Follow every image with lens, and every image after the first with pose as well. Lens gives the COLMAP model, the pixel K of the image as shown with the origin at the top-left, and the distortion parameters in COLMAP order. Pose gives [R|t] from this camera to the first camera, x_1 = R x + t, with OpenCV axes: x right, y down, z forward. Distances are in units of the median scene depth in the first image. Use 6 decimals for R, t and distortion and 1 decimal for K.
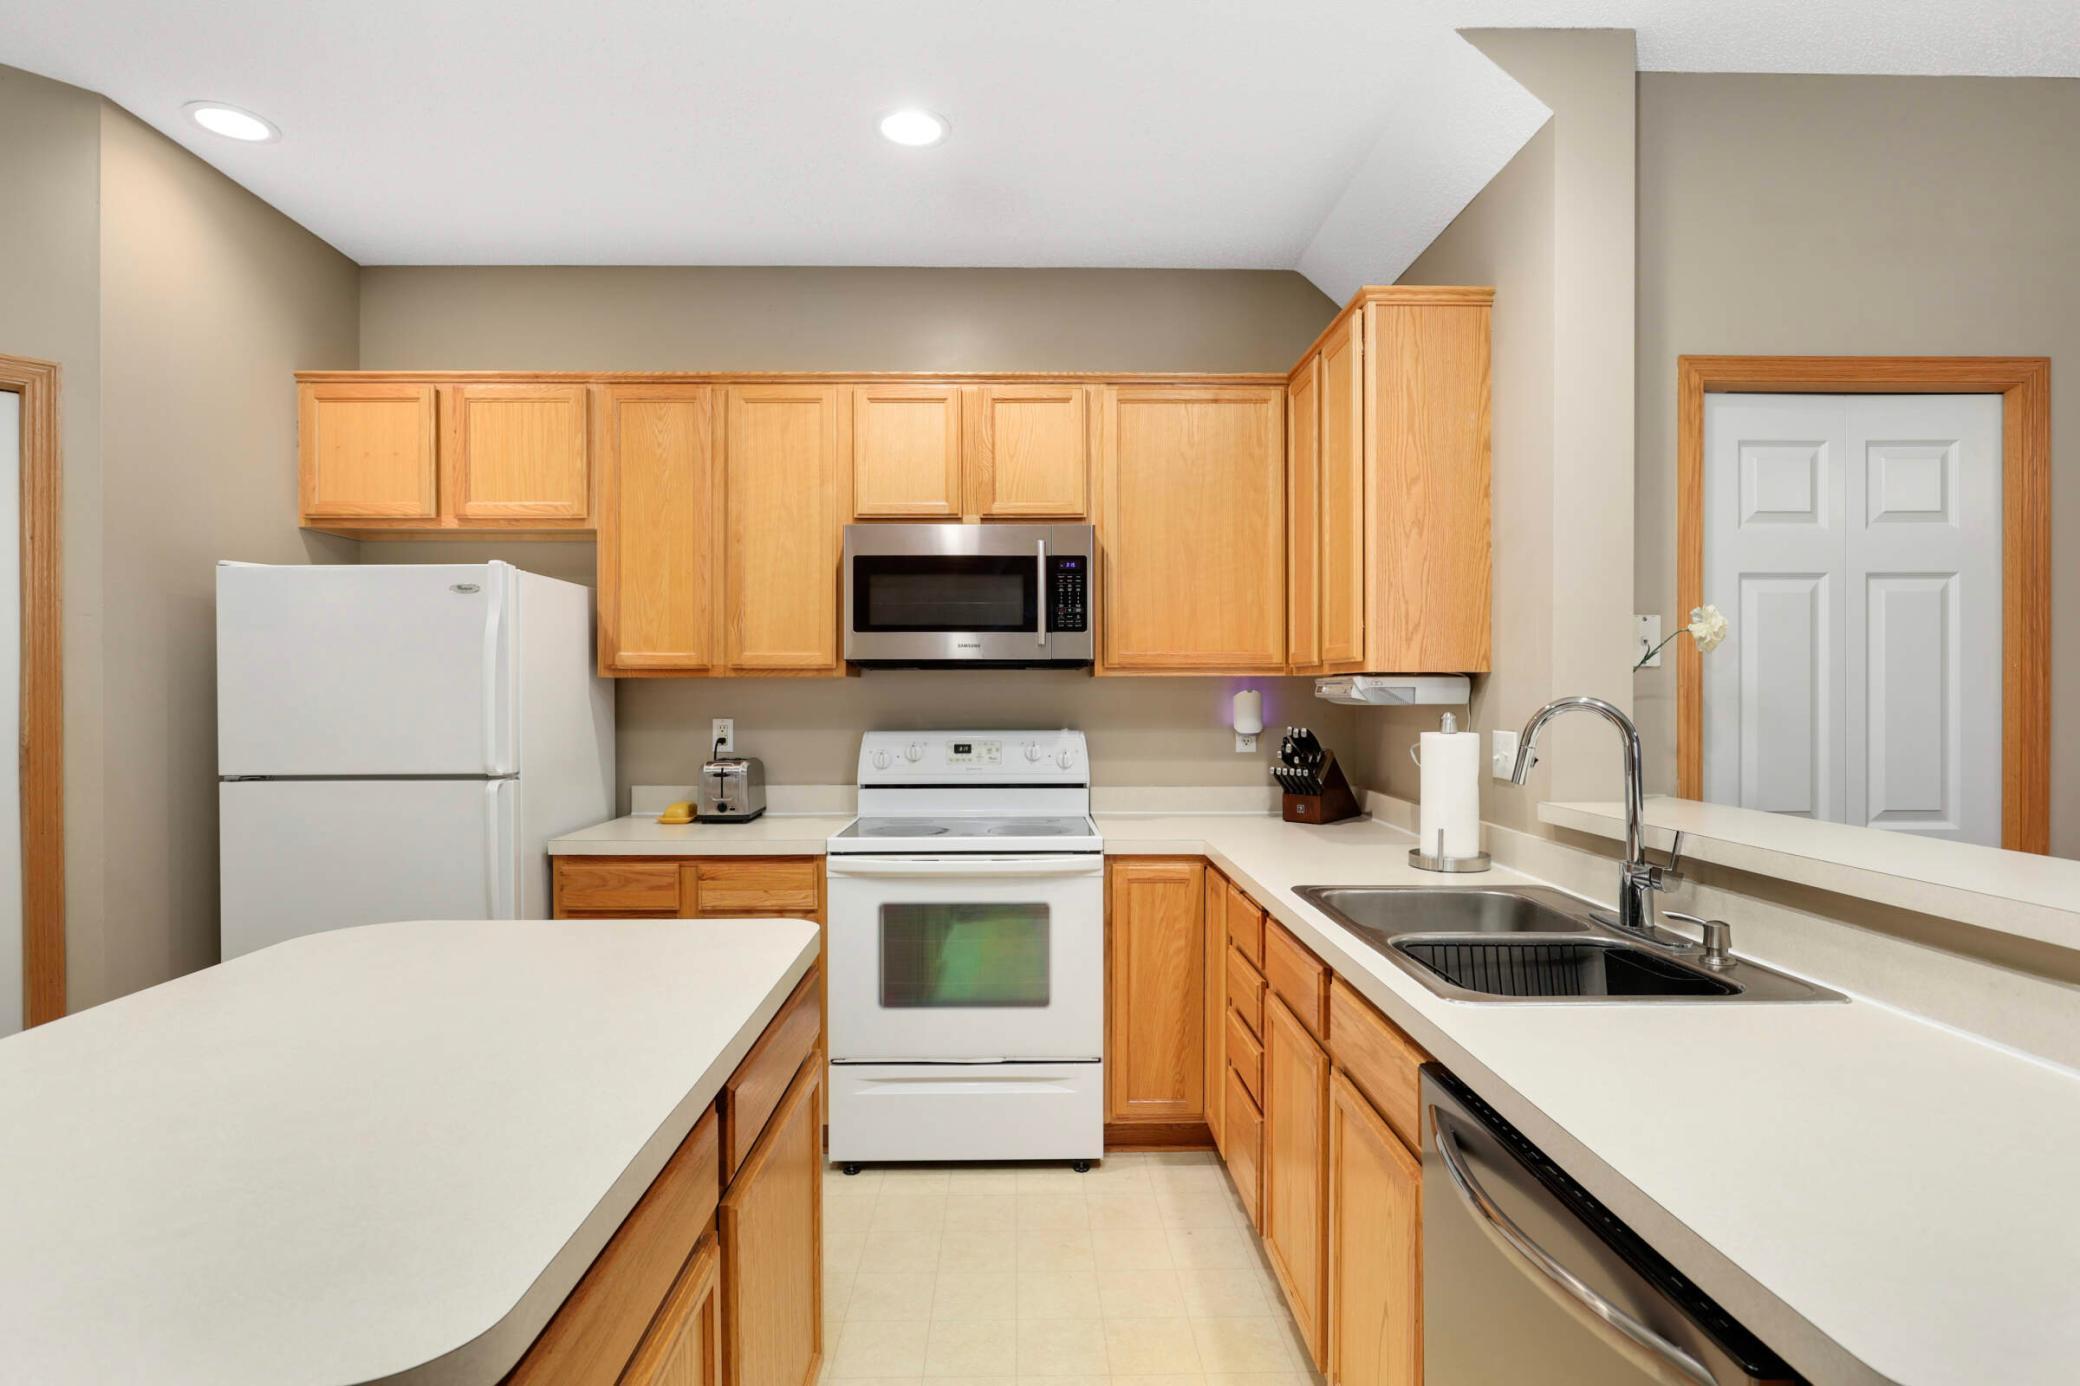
lens RADIAL K [[1062.4, 0, 1038.3], [0, 1062.4, 688.9], [0, 0, 1]] dist [-0.010087, 0.003386]
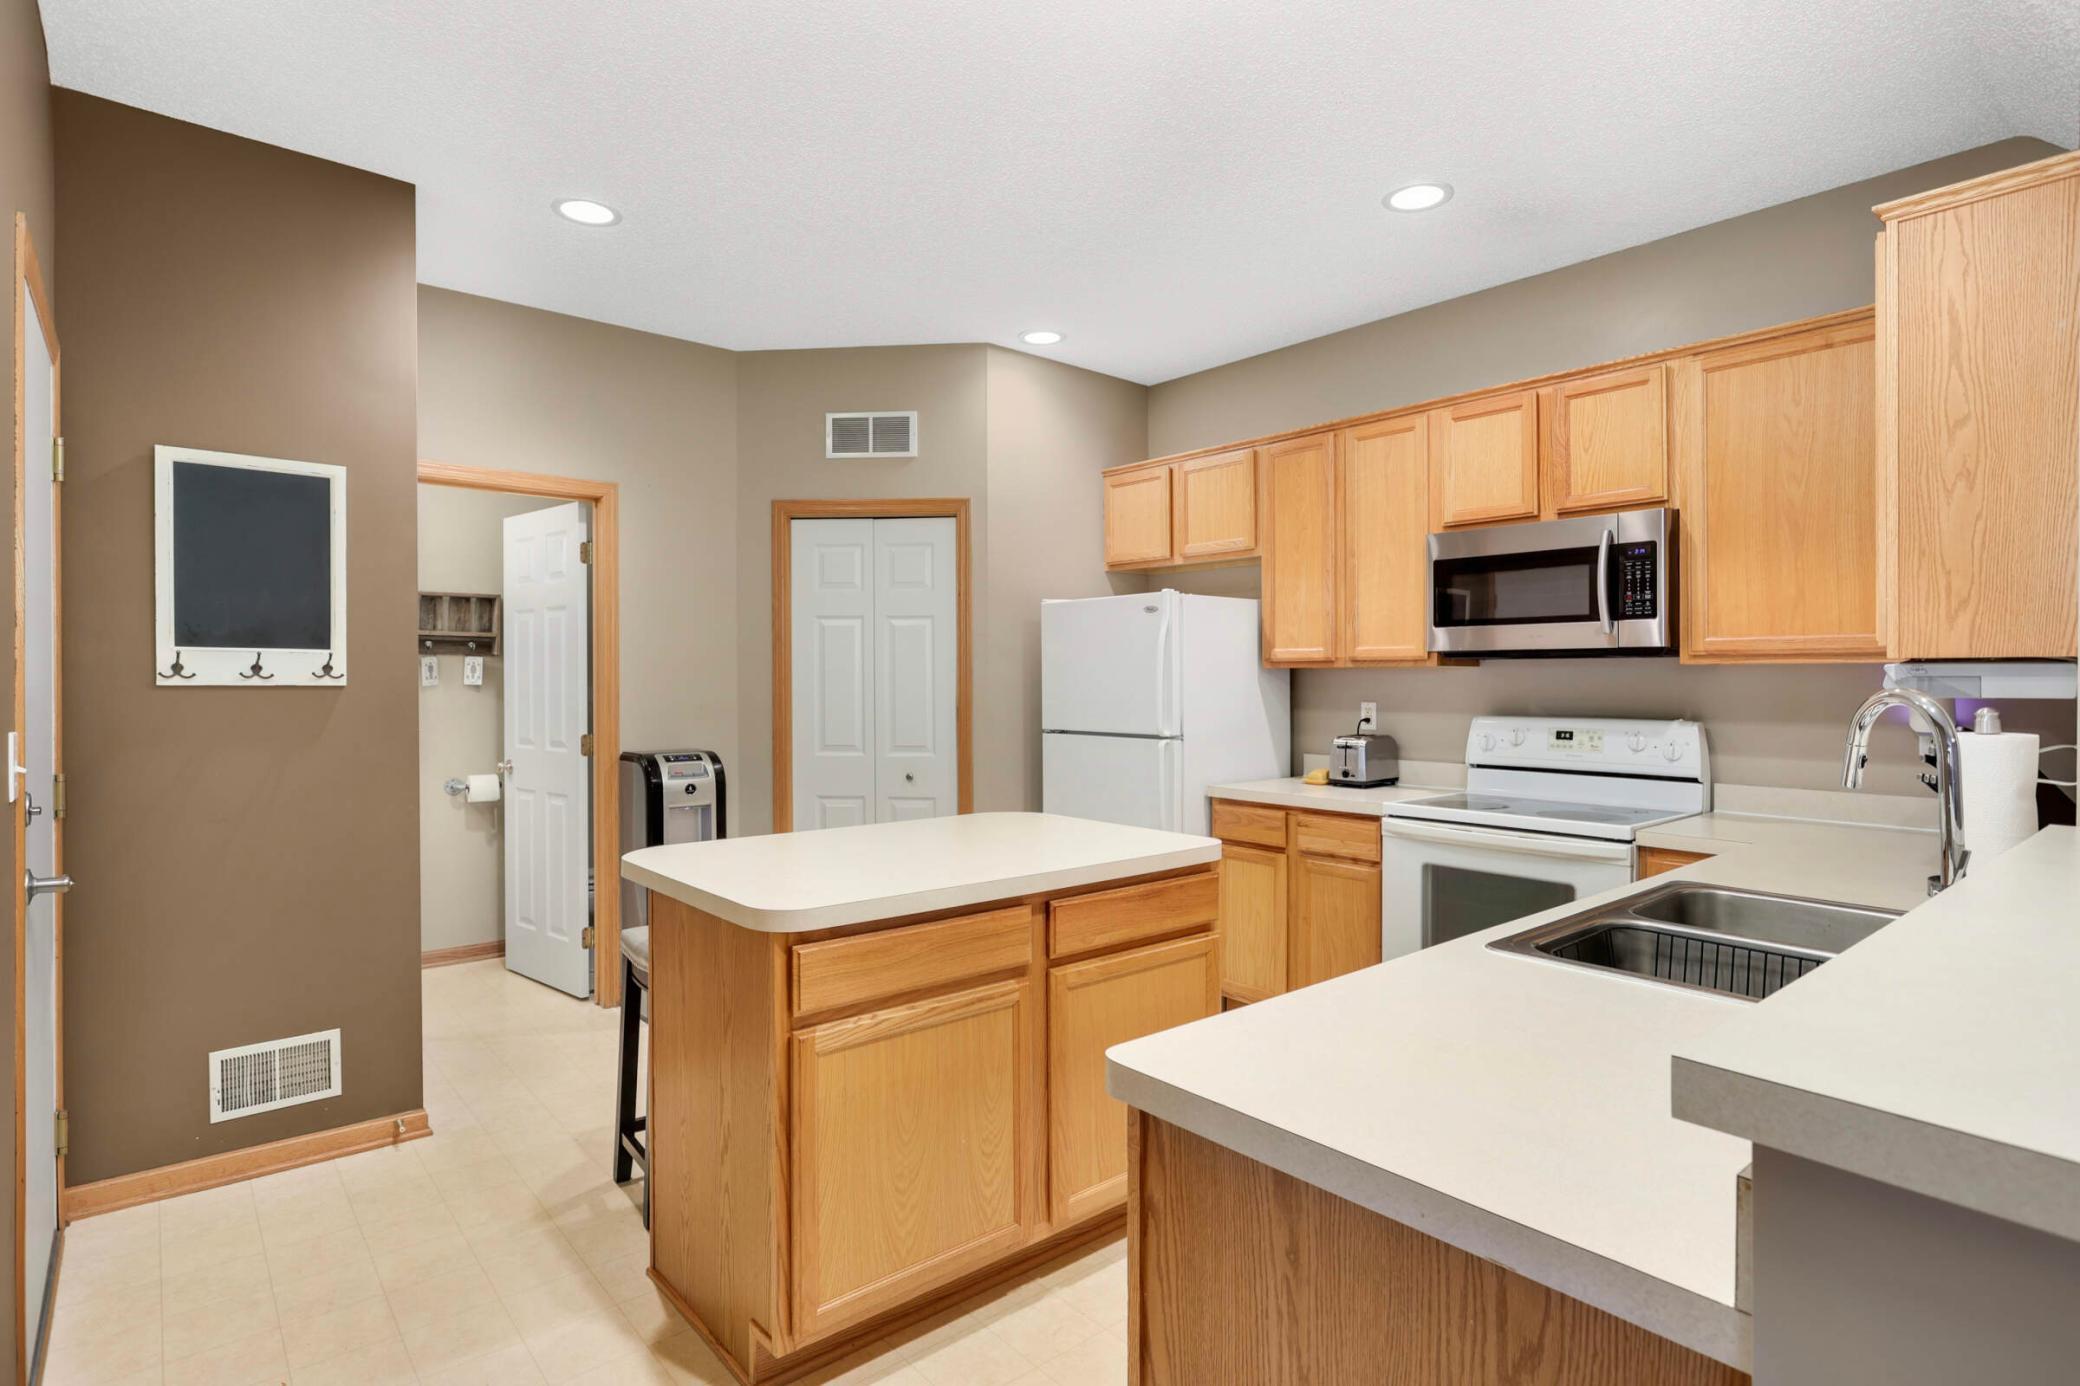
lens RADIAL K [[1062.4, 0, 1031.8], [0, 1062.4, 676.9], [0, 0, 1]] dist [-0.010087, 0.003386]
pose [[0.628799, 0.001116, -0.777567, 0.433122], [0.000255, 0.999999, 0.001641, -0.002377], [0.777568, -0.001230, 0.628798, -0.051914]]
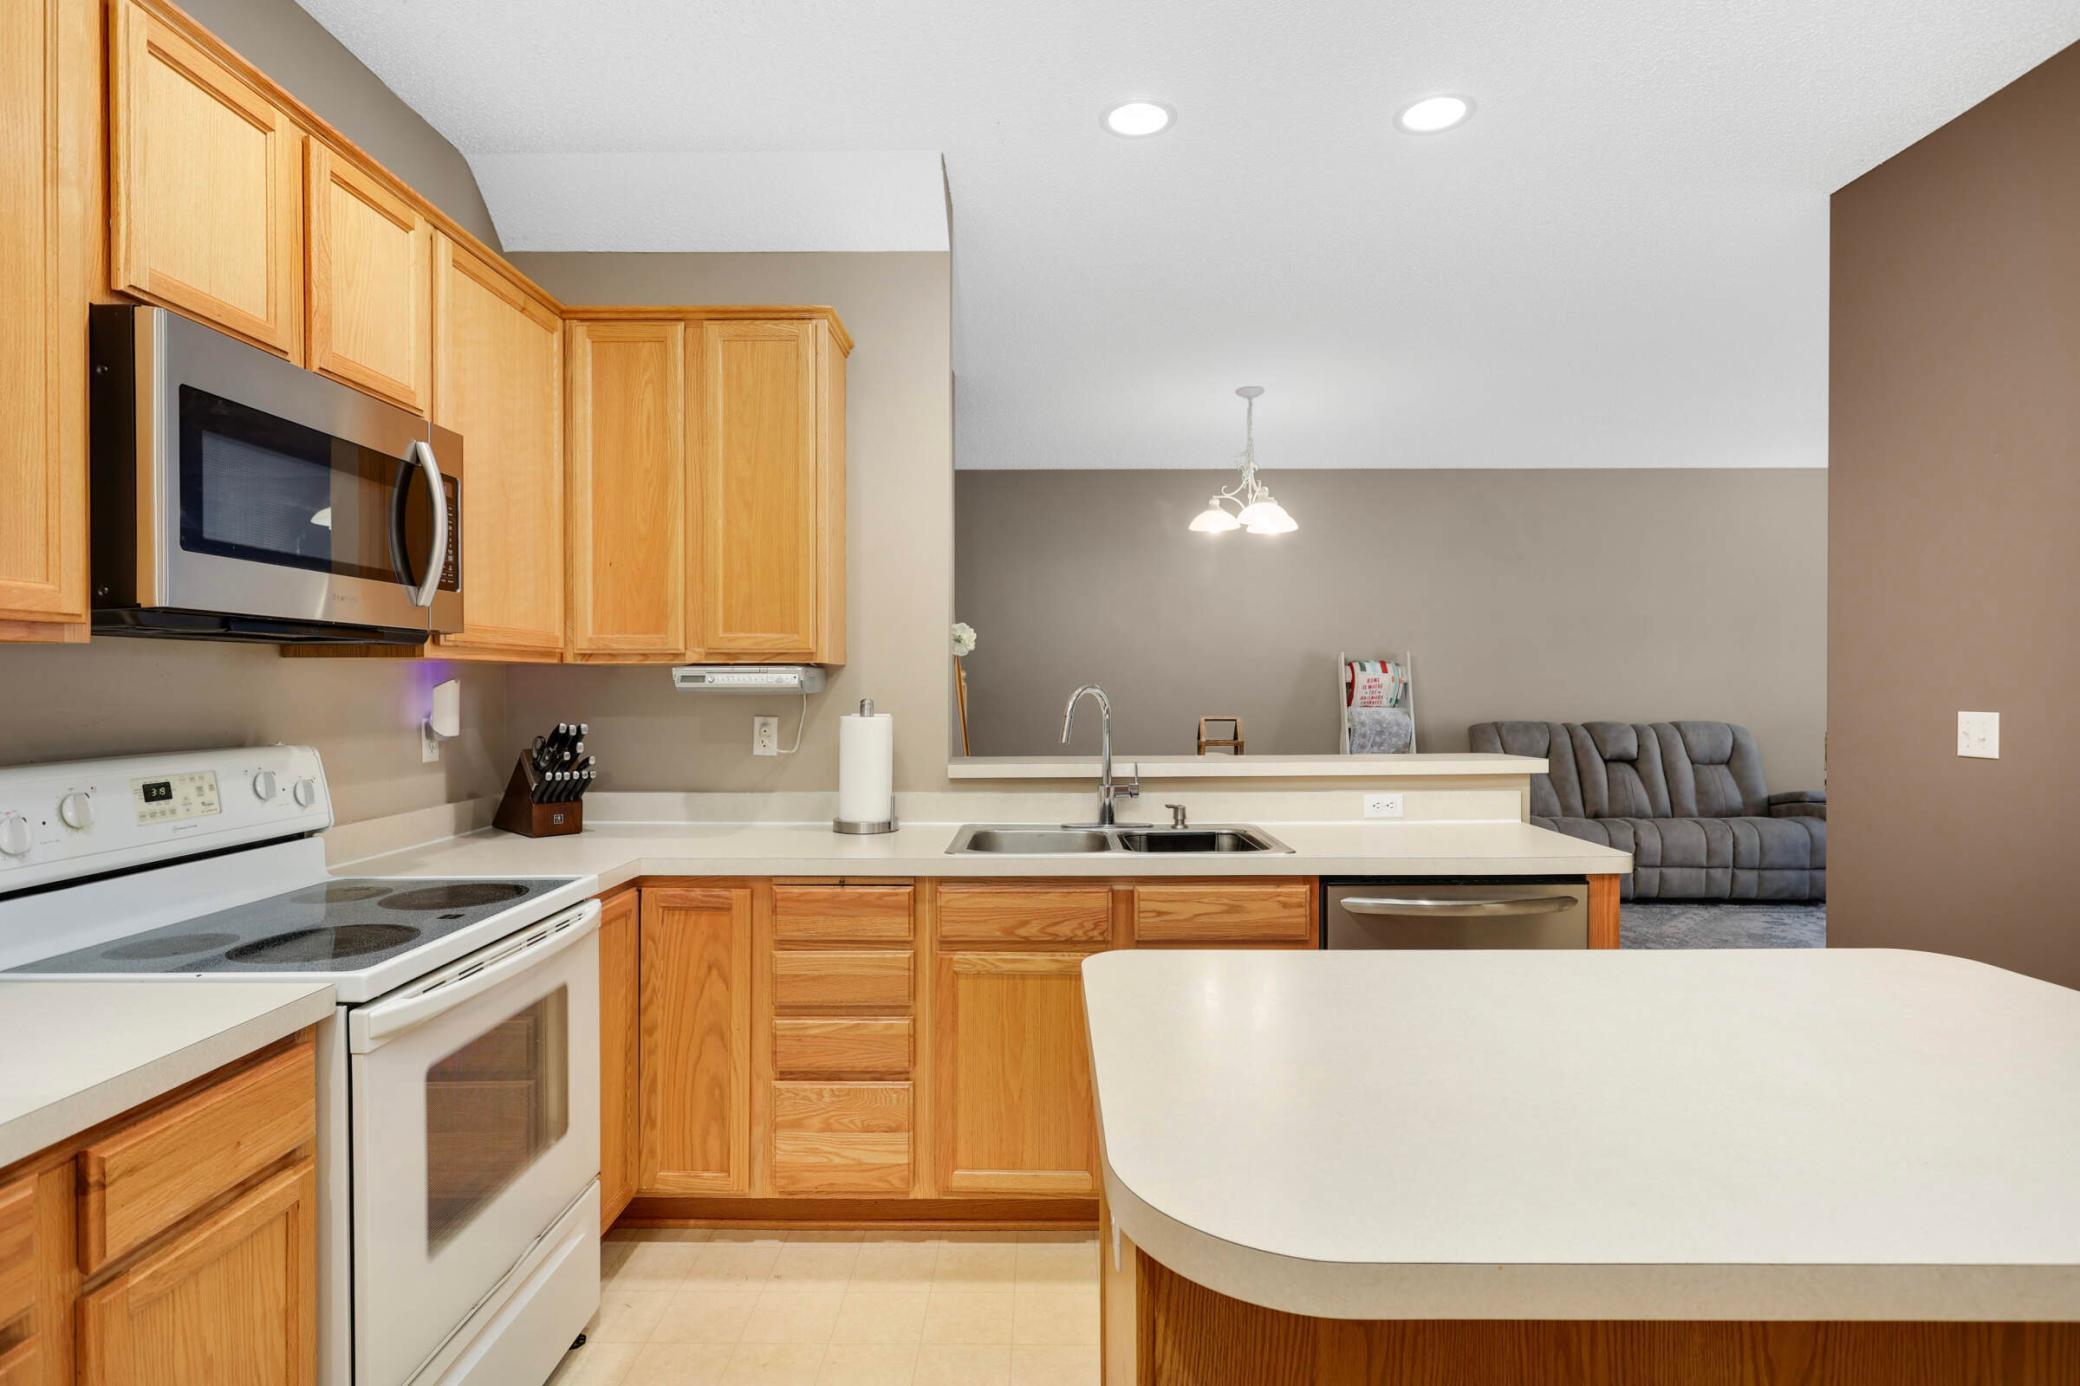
lens RADIAL K [[1062.4, 0, 1046.2], [0, 1062.4, 679.3], [0, 0, 1]] dist [-0.010087, 0.003386]
pose [[0.020577, 0.005081, 0.999775, -0.611826], [0.002408, 0.999984, -0.005132, 0.006374], [-0.999785, 0.002513, 0.020564, 0.604684]]
